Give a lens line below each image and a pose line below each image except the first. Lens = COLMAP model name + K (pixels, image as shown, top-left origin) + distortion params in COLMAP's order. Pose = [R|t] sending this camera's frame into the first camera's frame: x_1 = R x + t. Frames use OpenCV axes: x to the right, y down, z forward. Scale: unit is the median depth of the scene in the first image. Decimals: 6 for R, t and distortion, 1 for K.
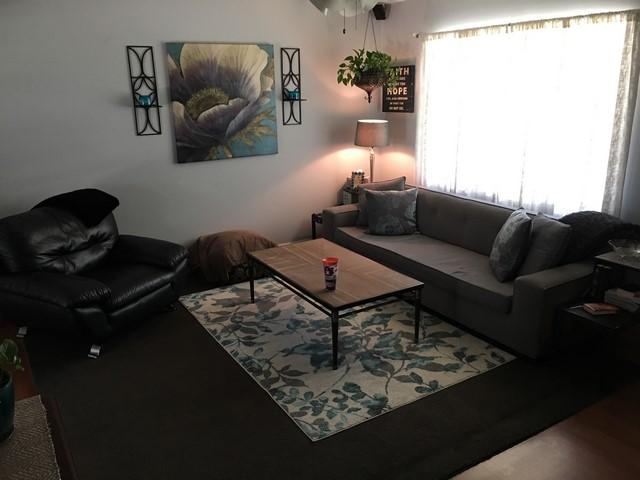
lens RADIAL K [[537.6, 0, 316.6], [0, 537.6, 240.8], [0, 0, 1]] dist [0.060724, -0.086496]
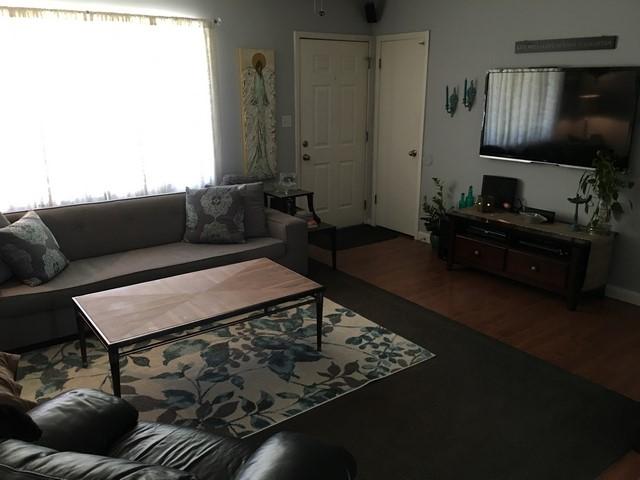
lens RADIAL K [[537.6, 0, 316.0], [0, 537.6, 238.6], [0, 0, 1]] dist [0.060724, -0.086496]
pose [[-0.082478, -0.259885, 0.962111, -0.792128], [0.293243, 0.916333, 0.272658, -0.206061], [-0.952474, 0.304621, 0.000632, 0.854809]]
